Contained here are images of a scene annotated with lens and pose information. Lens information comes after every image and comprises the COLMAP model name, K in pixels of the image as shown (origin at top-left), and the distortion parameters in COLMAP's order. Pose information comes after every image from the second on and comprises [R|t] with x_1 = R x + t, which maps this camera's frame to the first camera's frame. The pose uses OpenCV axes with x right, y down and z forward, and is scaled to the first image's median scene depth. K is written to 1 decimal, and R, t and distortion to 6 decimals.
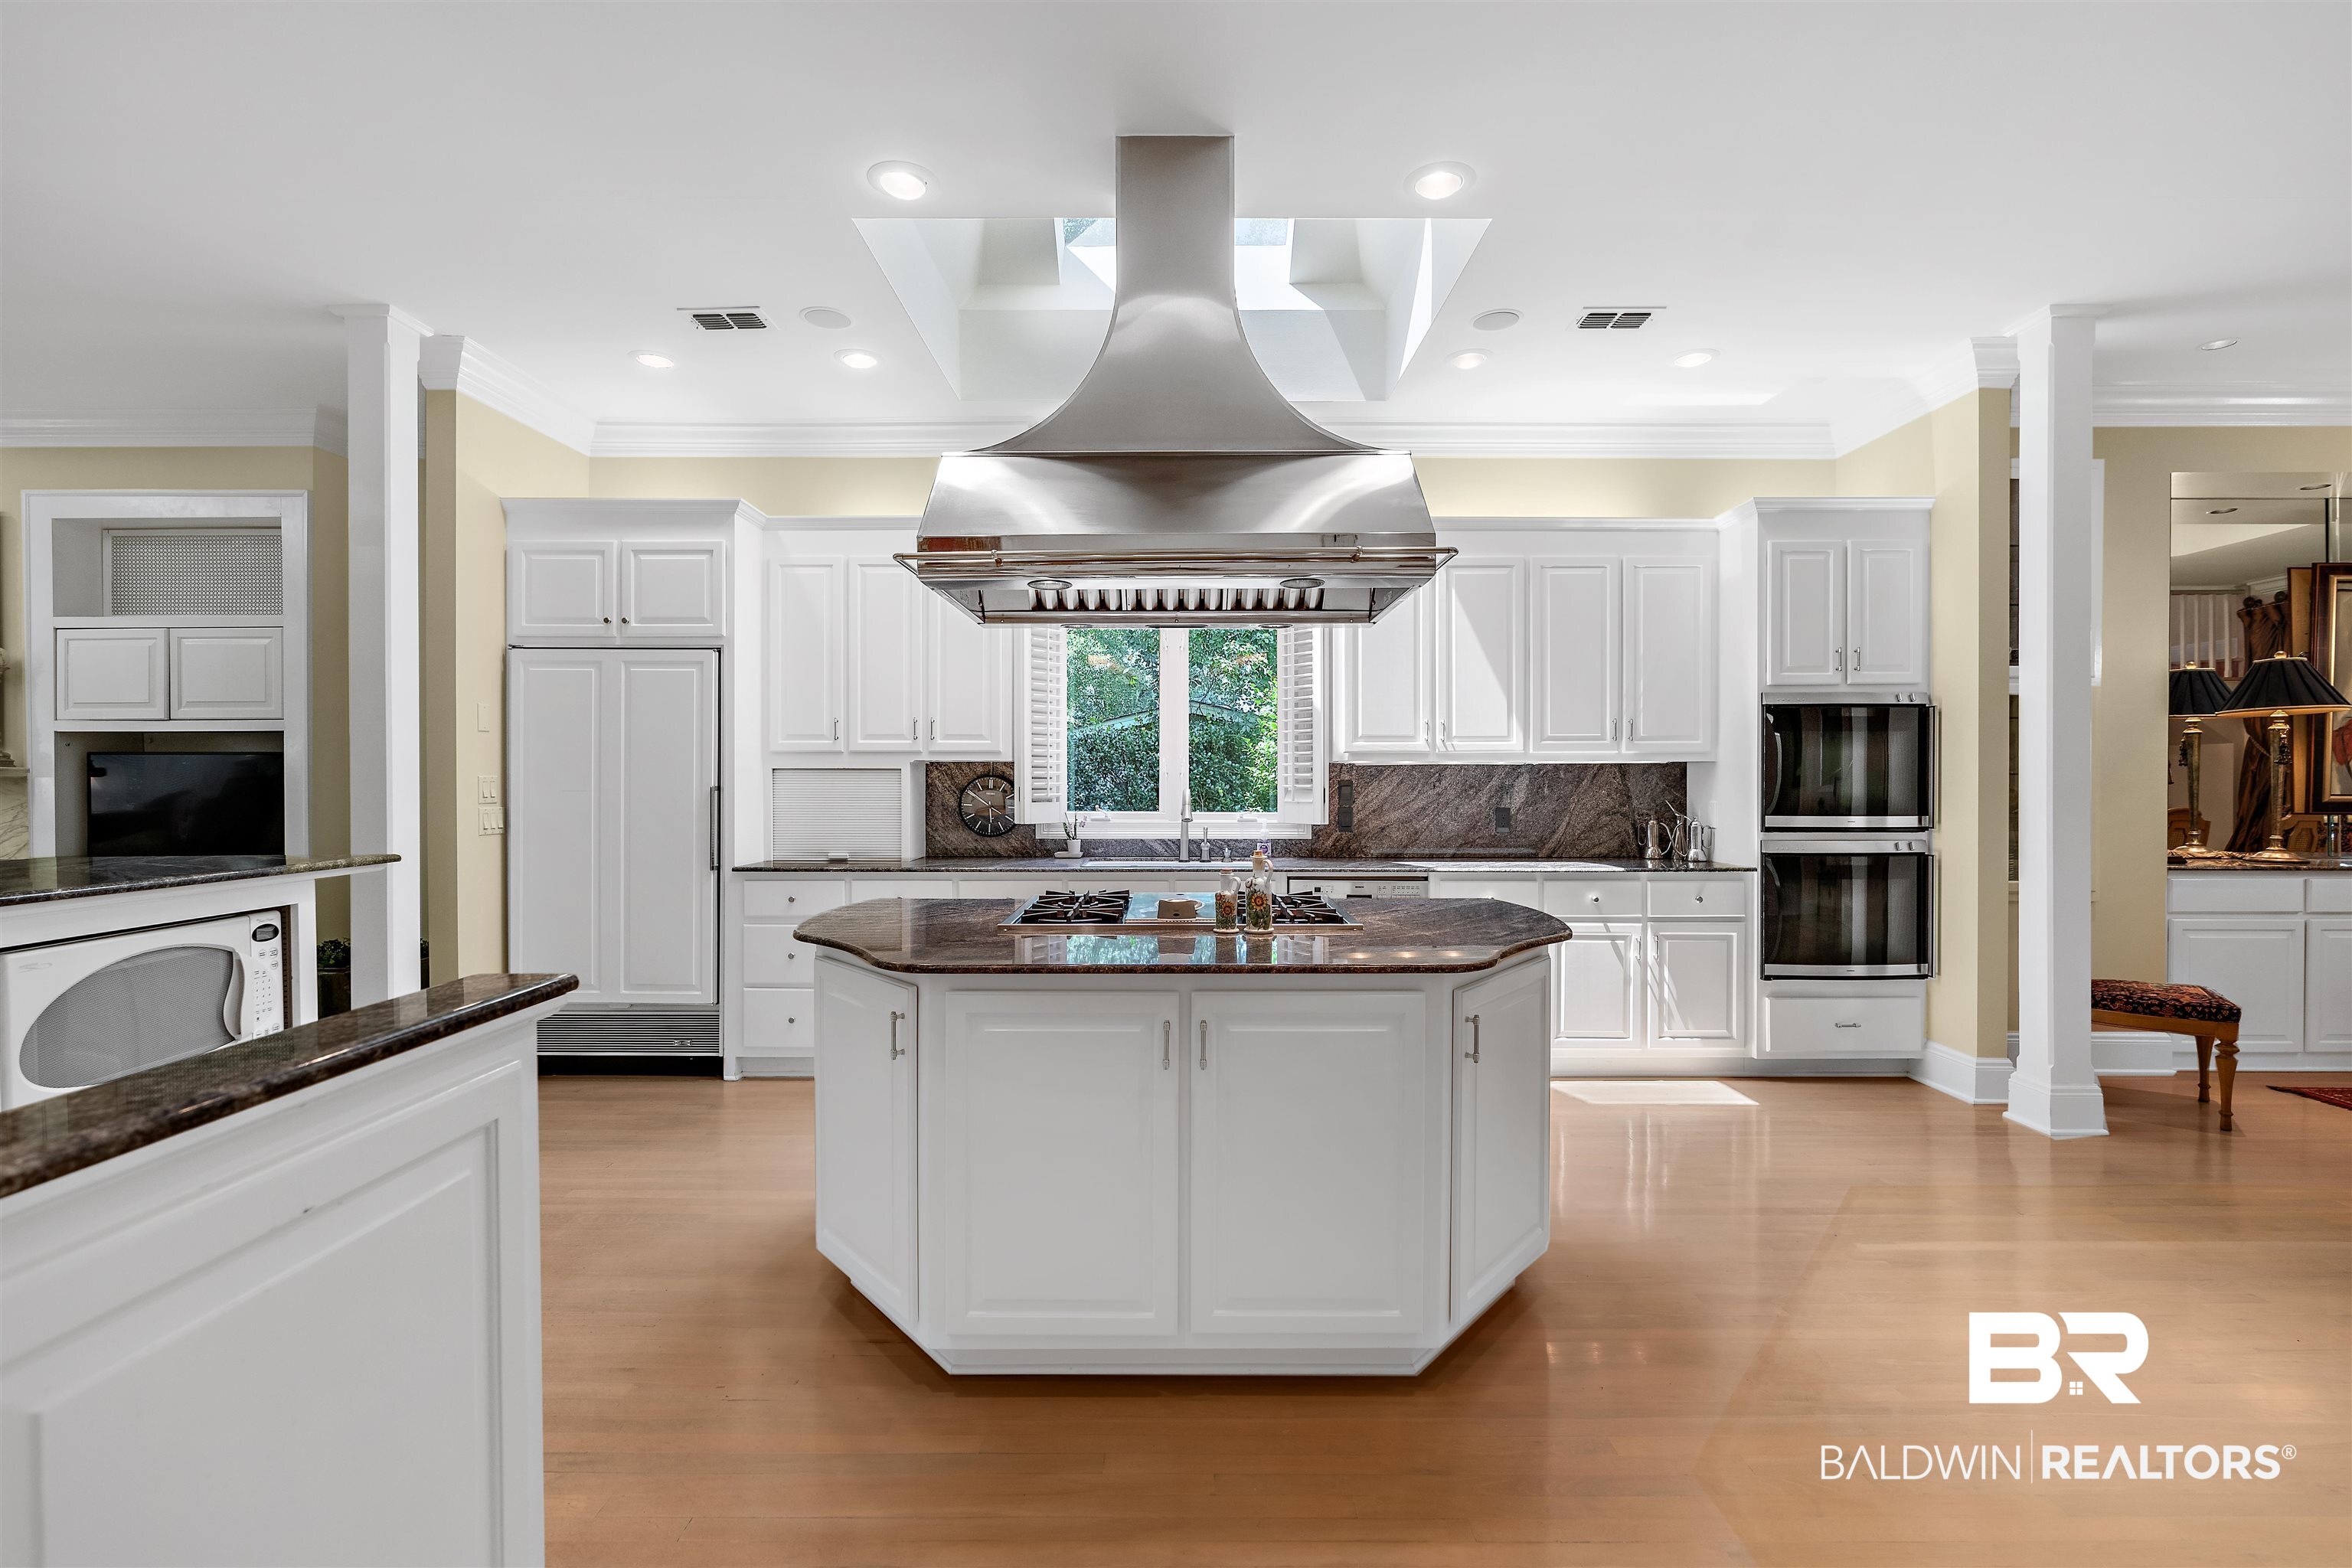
lens RADIAL K [[1075.0, 0, 1175.3], [0, 1075.0, 789.7], [0, 0, 1]] dist [-0.009333, 0.002365]
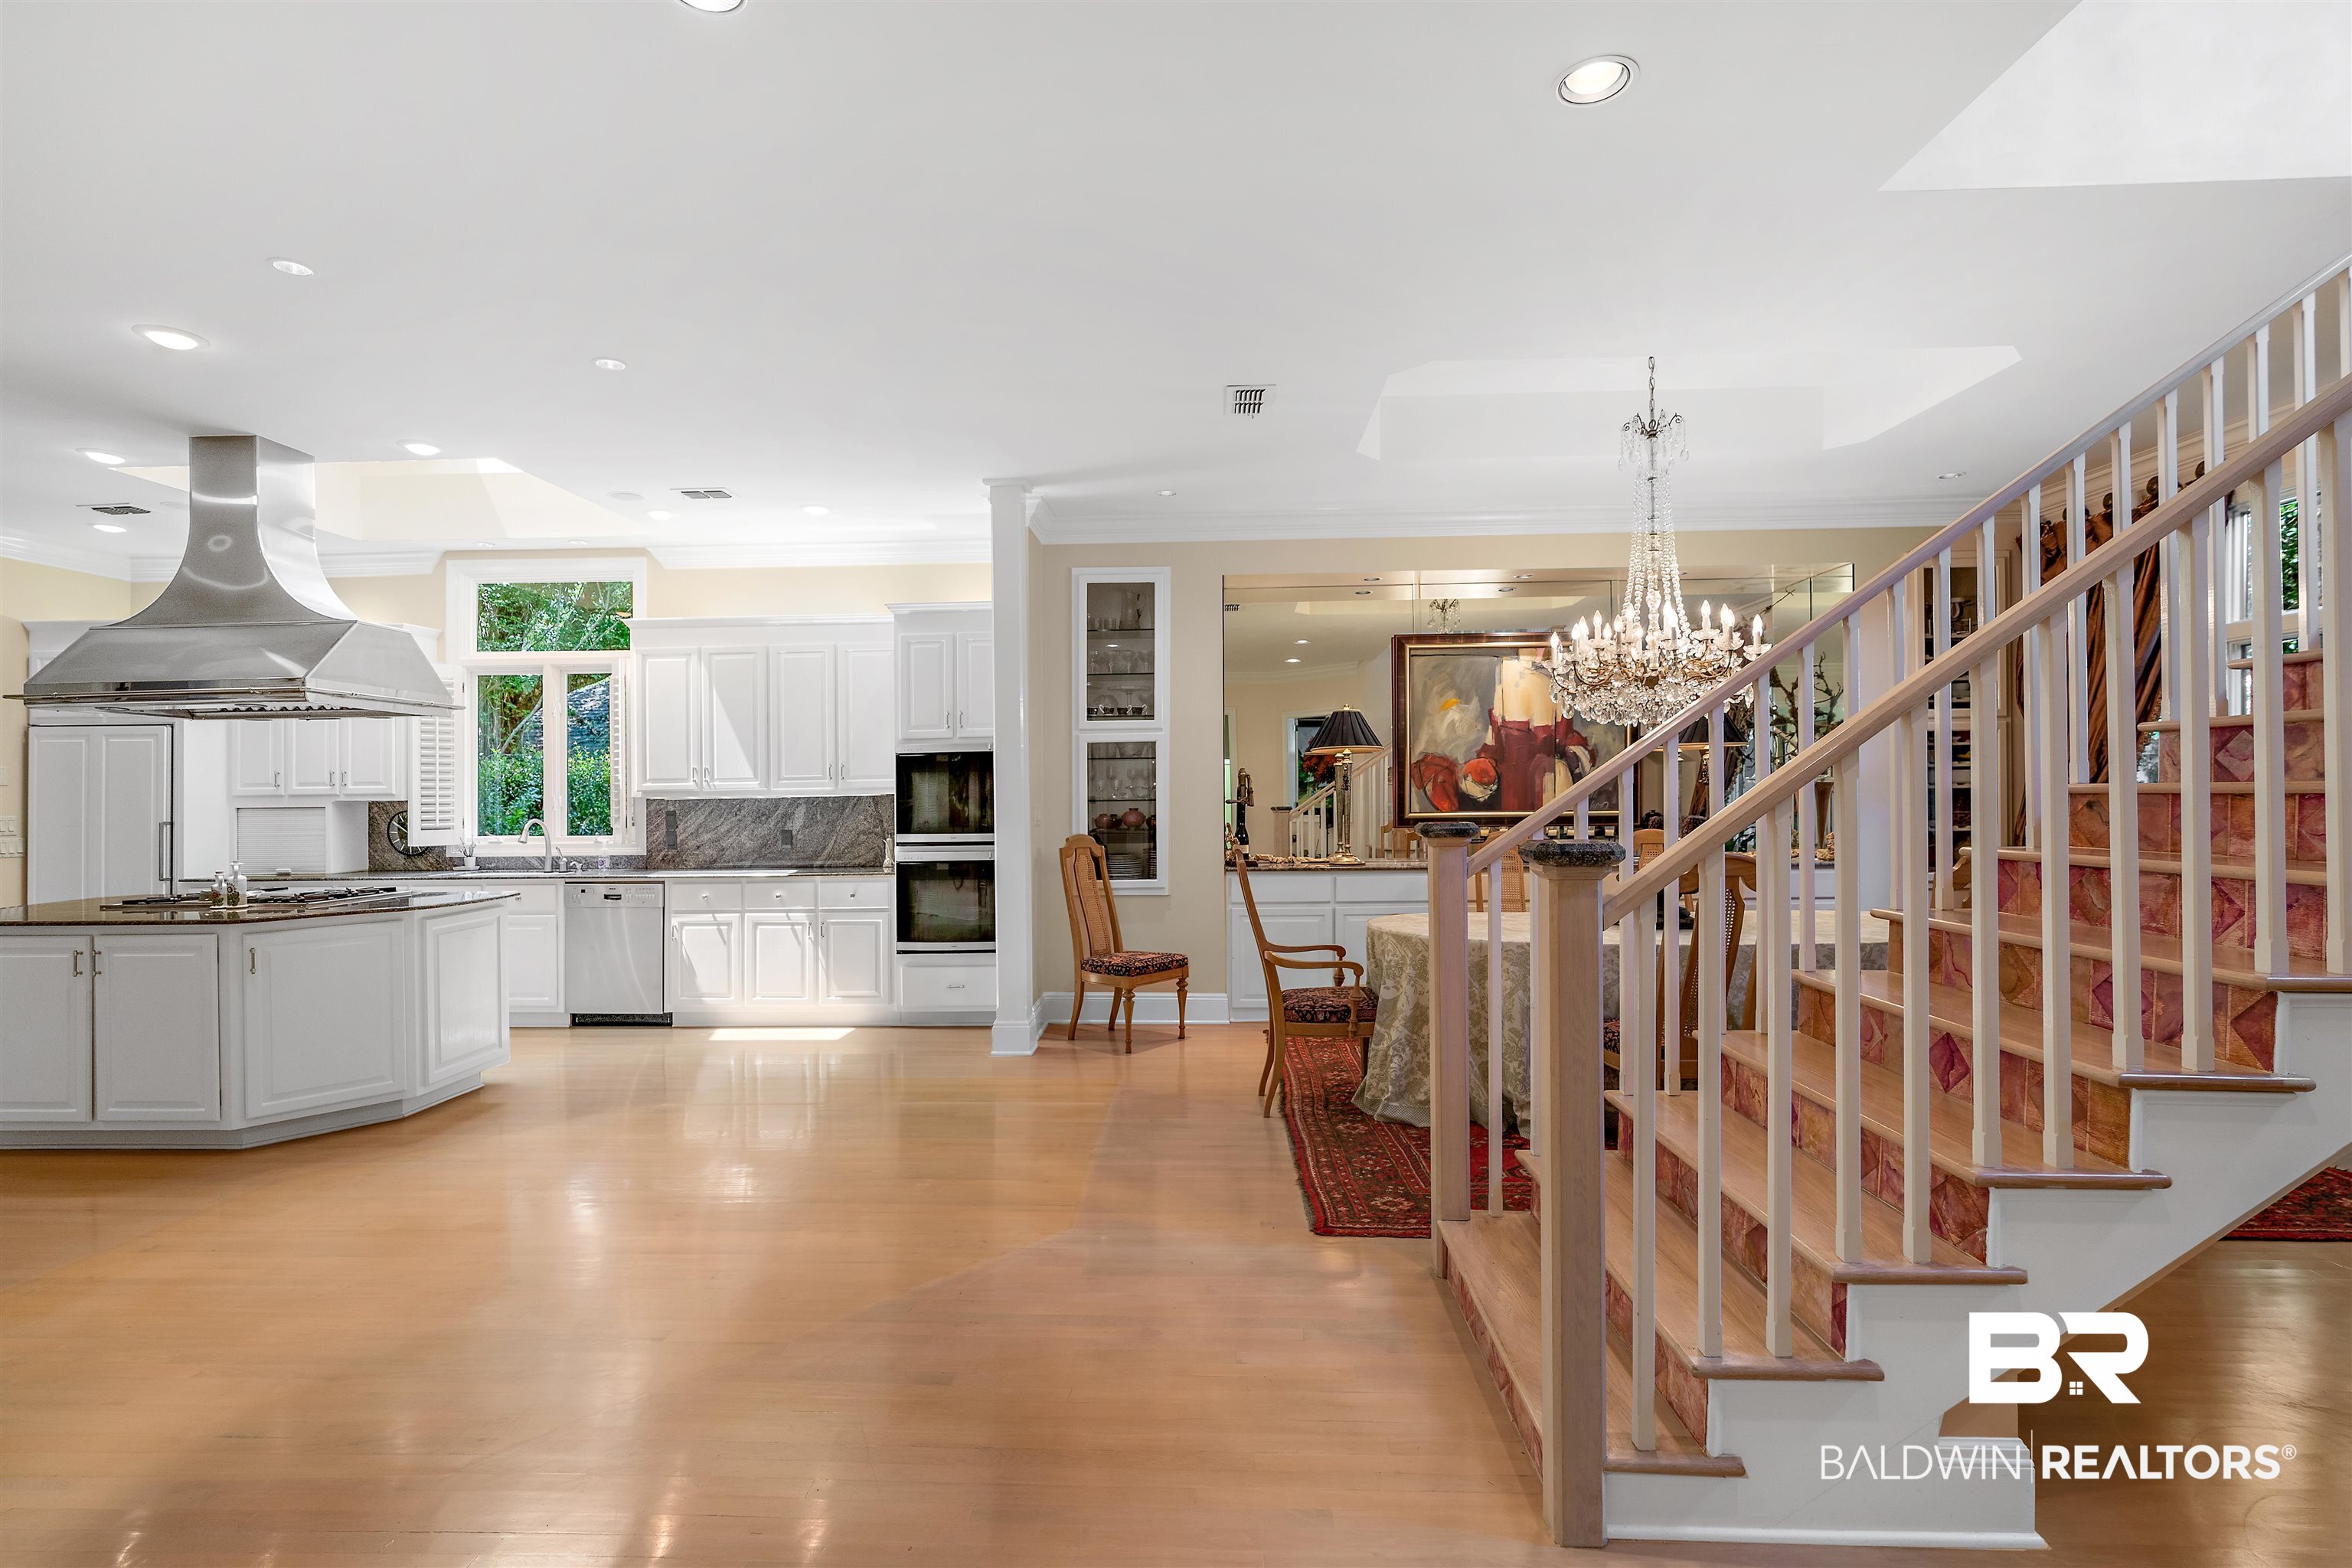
lens RADIAL K [[1114.5, 0, 1162.5], [0, 1114.5, 785.7], [0, 0, 1]] dist [-0.003482, 0.000254]
pose [[0.999180, -0.013432, -0.038201, 0.840129], [0.012546, 0.999649, -0.023338, -0.000071], [0.038501, 0.022840, 0.998998, -0.369316]]
